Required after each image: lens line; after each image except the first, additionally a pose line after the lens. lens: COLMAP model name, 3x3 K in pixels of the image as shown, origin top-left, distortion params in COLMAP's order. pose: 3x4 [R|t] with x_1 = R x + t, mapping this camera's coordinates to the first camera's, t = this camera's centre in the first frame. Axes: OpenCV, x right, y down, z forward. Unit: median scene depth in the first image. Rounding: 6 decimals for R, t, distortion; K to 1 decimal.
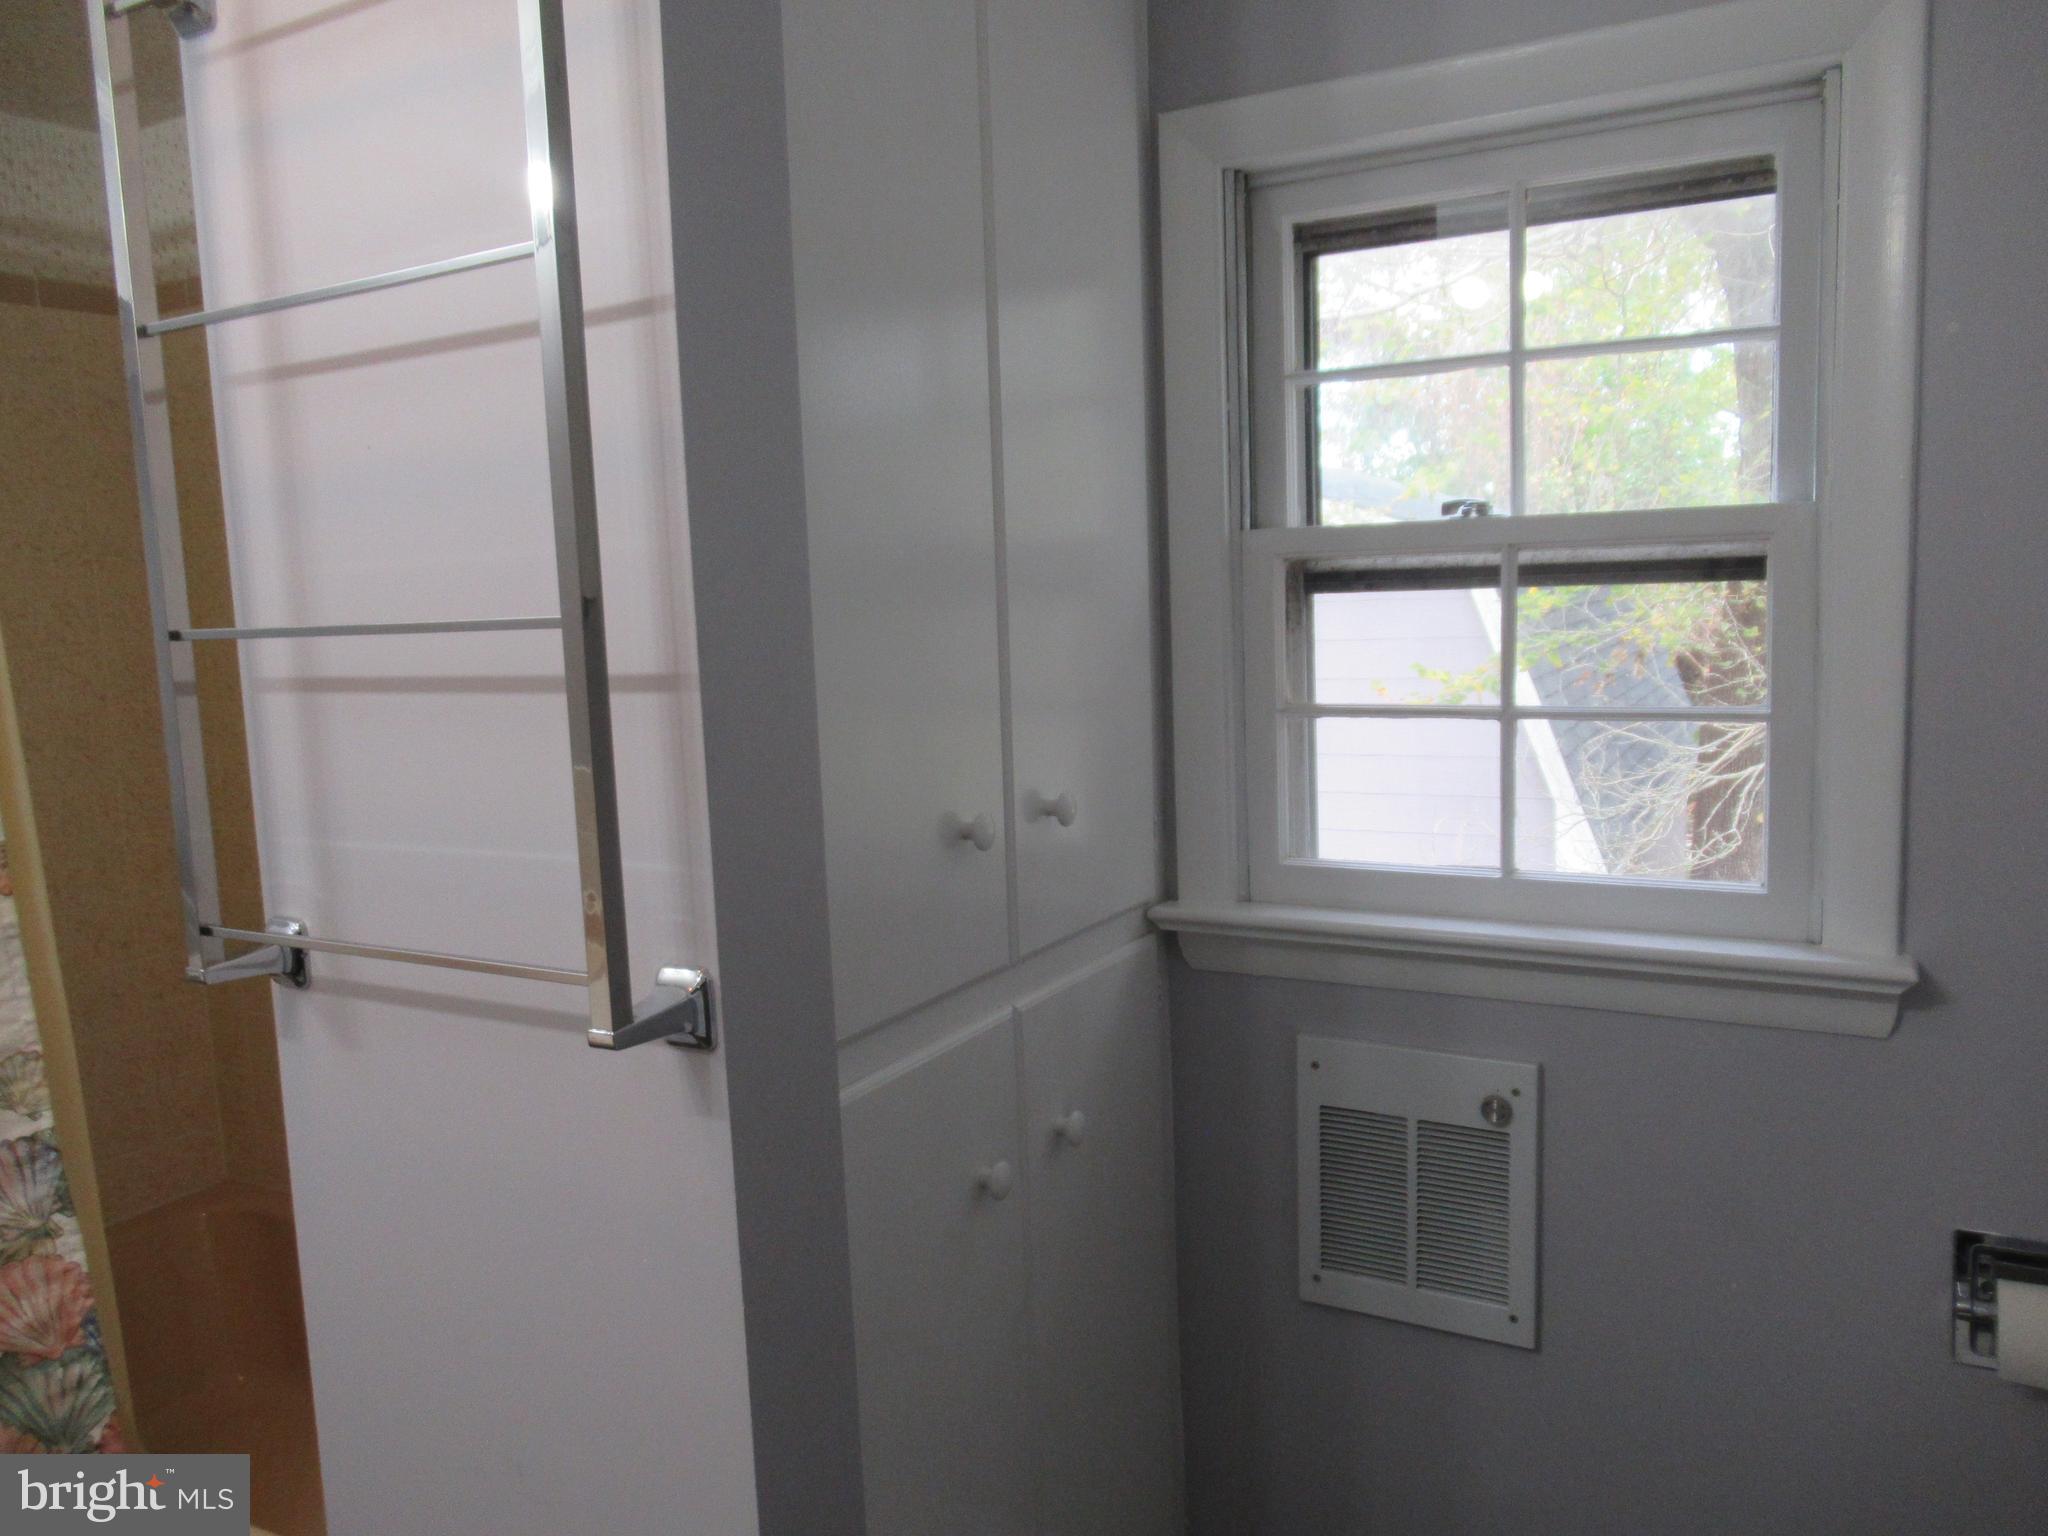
lens RADIAL K [[1545.4, 0, 1023.9], [0, 1545.4, 761.6], [0, 0, 1]] dist [-0.003338, -0.002580]
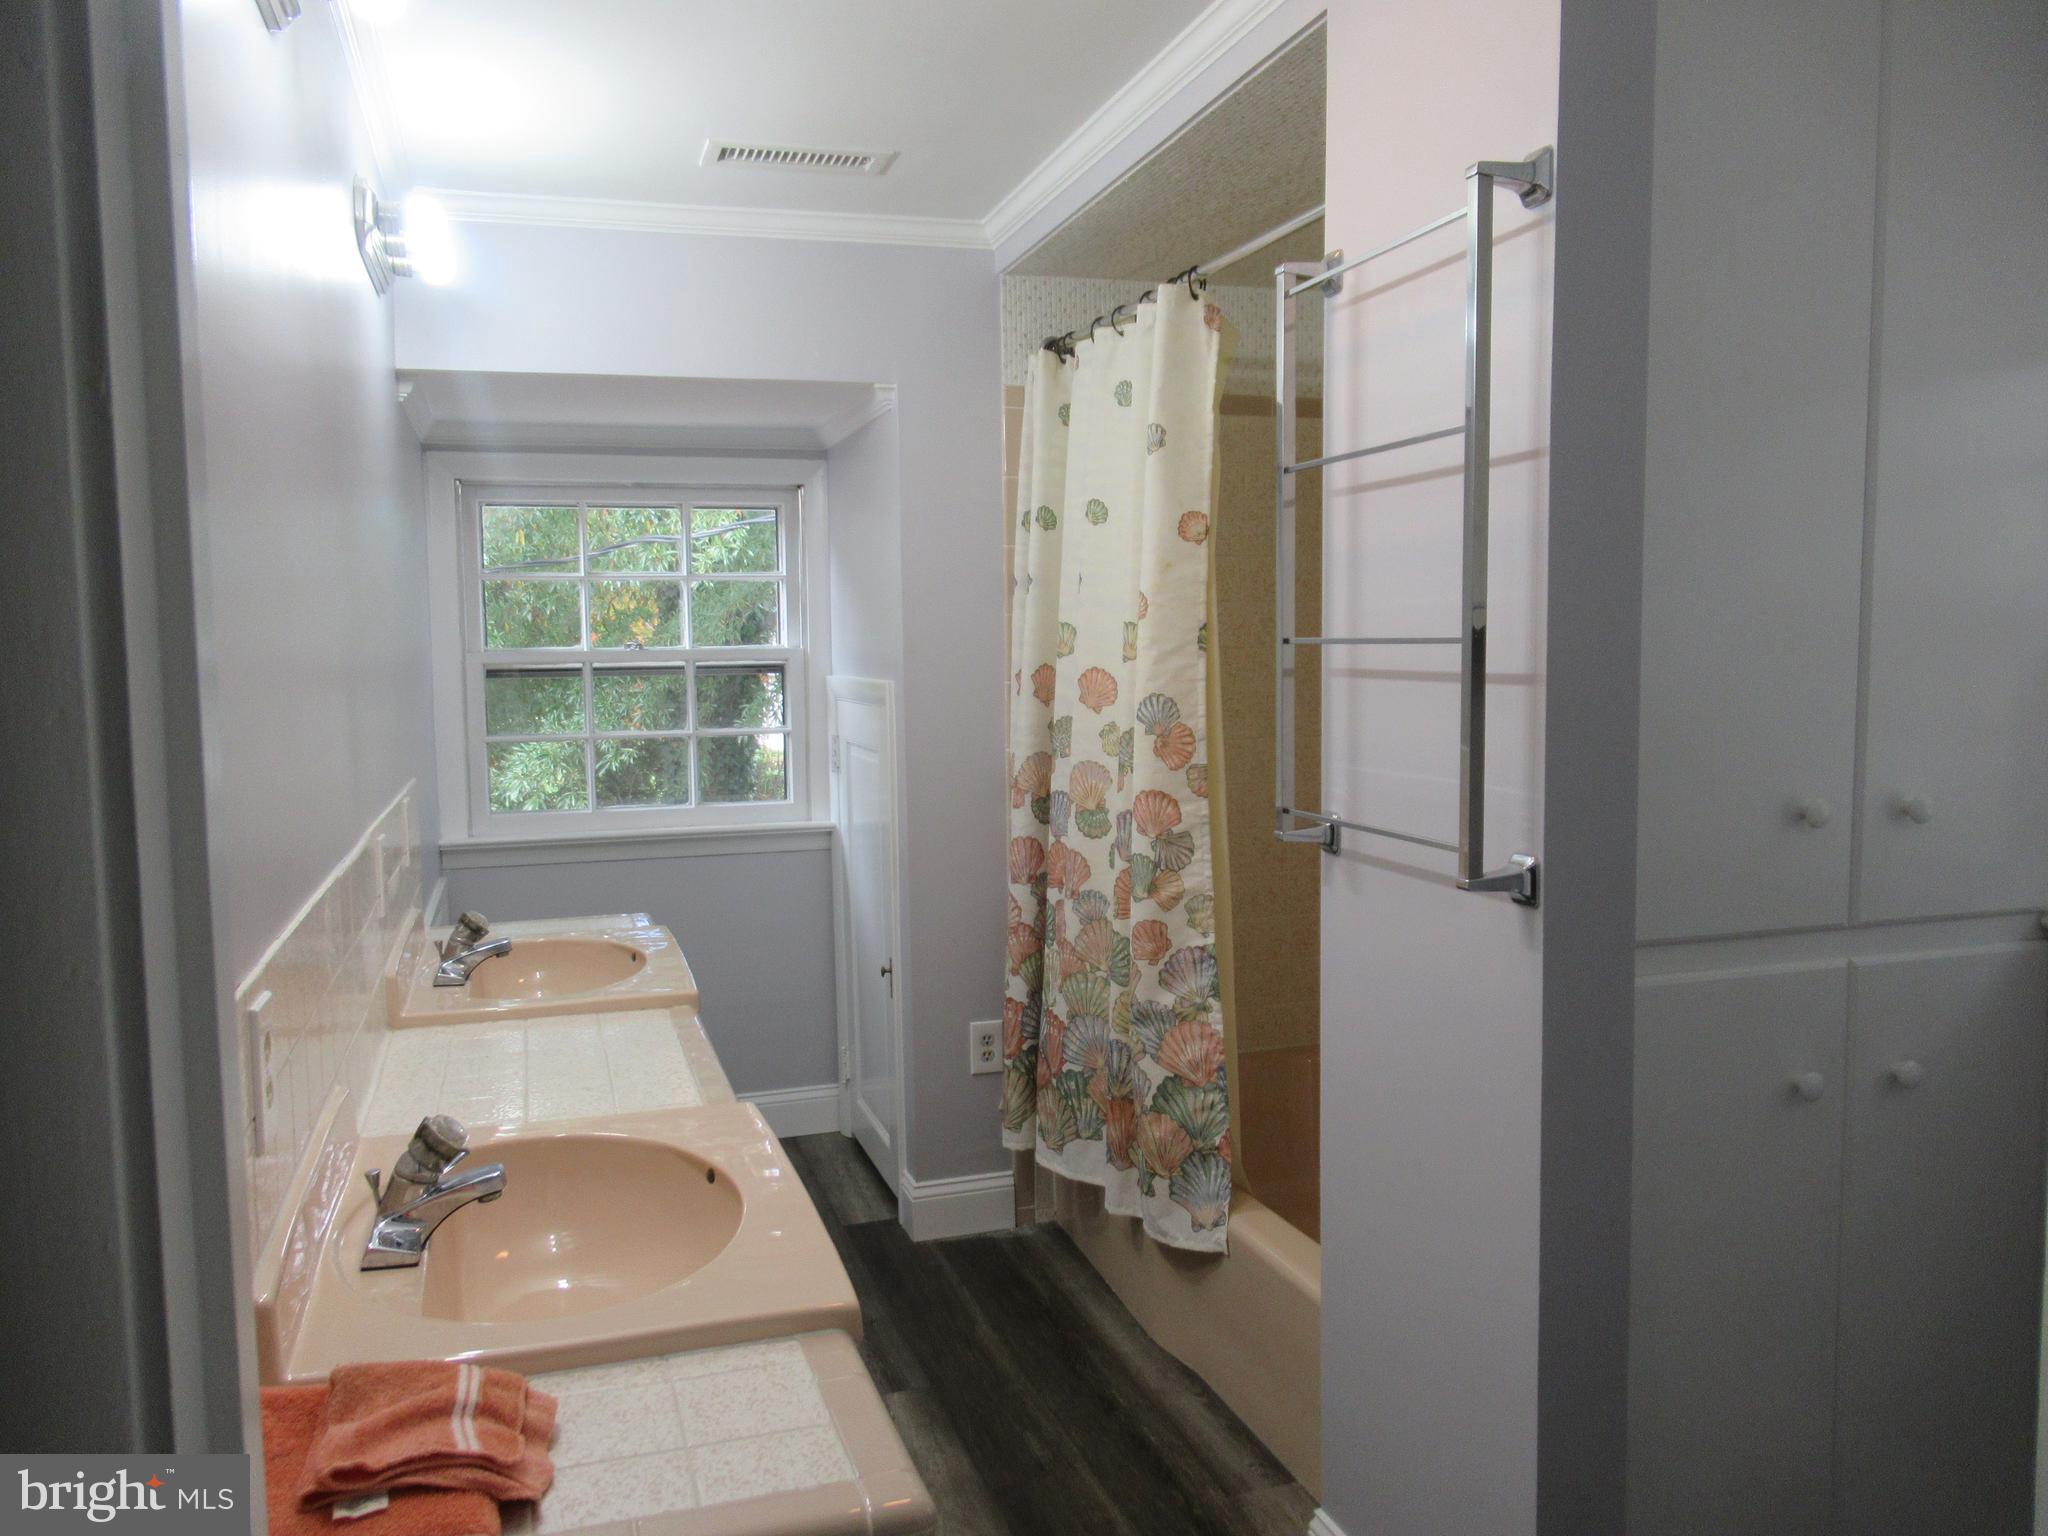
lens RADIAL K [[1545.4, 0, 1023.9], [0, 1545.4, 761.6], [0, 0, 1]] dist [-0.003338, -0.002580]
pose [[0.741740, 0.087133, -0.665004, 0.391461], [-0.096014, 0.995107, 0.023291, 0.041161], [0.663779, 0.046574, 0.746477, -0.483197]]
